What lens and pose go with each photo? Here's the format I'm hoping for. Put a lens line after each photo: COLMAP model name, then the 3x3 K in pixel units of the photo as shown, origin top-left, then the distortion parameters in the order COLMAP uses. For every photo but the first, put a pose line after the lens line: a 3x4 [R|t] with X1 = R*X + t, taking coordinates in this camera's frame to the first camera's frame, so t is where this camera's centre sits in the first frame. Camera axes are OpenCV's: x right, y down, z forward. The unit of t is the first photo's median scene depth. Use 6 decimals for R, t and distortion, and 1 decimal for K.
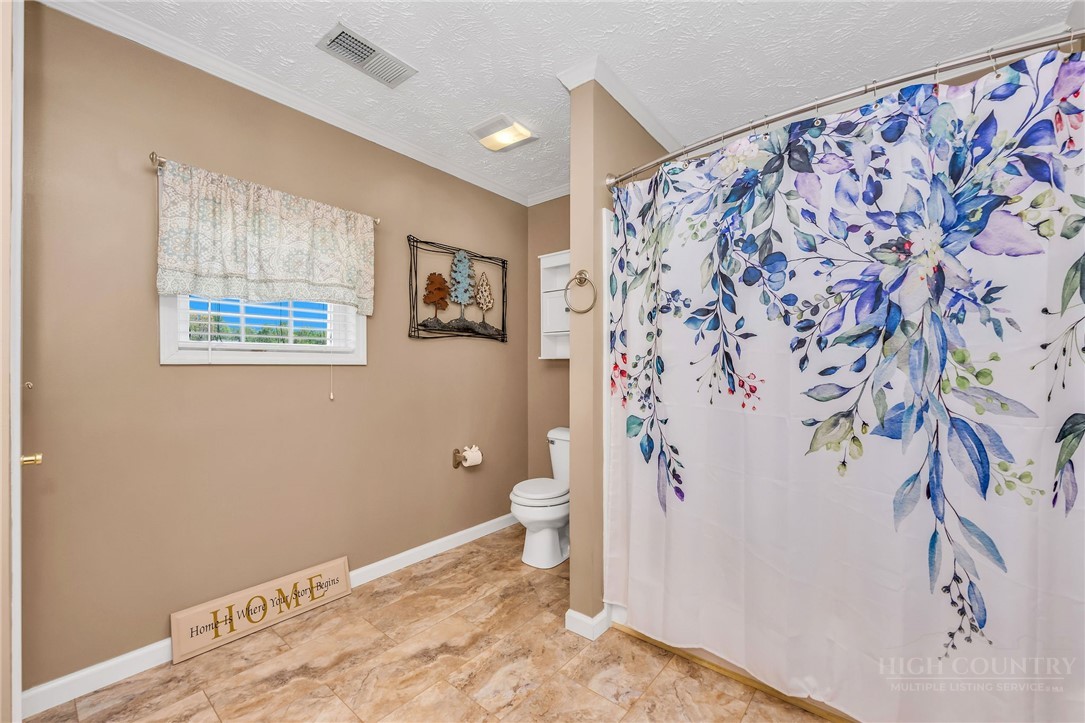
lens RADIAL K [[439.9, 0, 543.6], [0, 439.9, 368.3], [0, 0, 1]] dist [-0.002776, -0.000510]
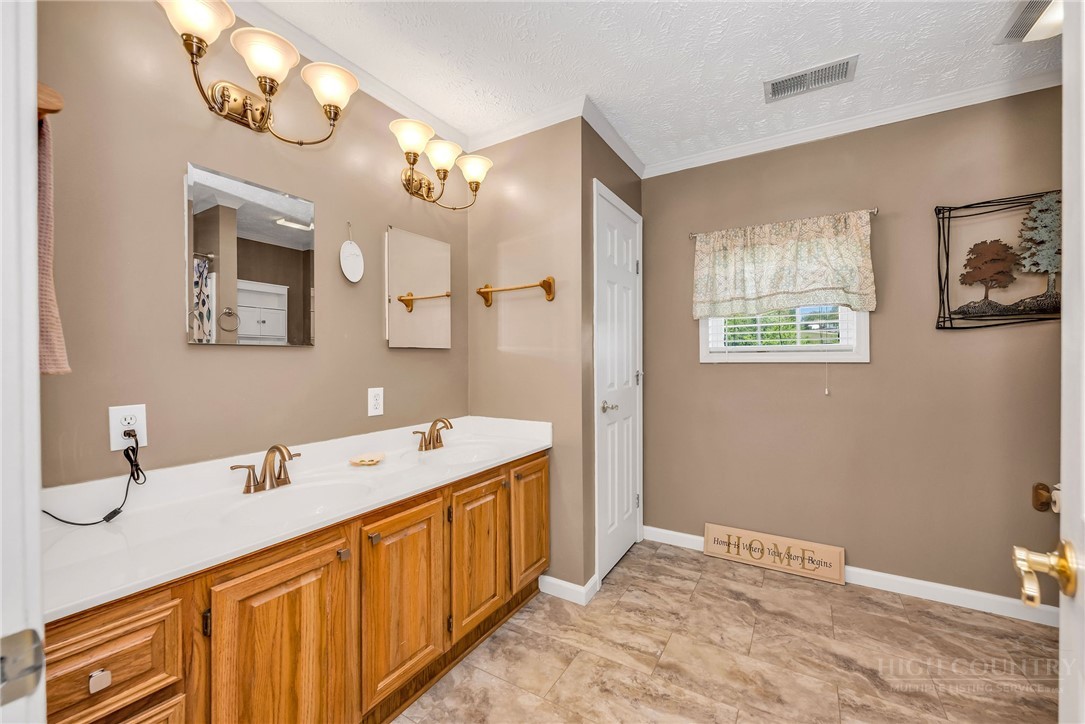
lens RADIAL K [[439.9, 0, 543.6], [0, 439.9, 368.8], [0, 0, 1]] dist [-0.002776, -0.000510]
pose [[0.138647, 0.014856, -0.990230, 0.520348], [-0.001841, 0.999890, 0.014743, -0.007897], [0.990340, -0.000221, 0.138659, 0.179550]]
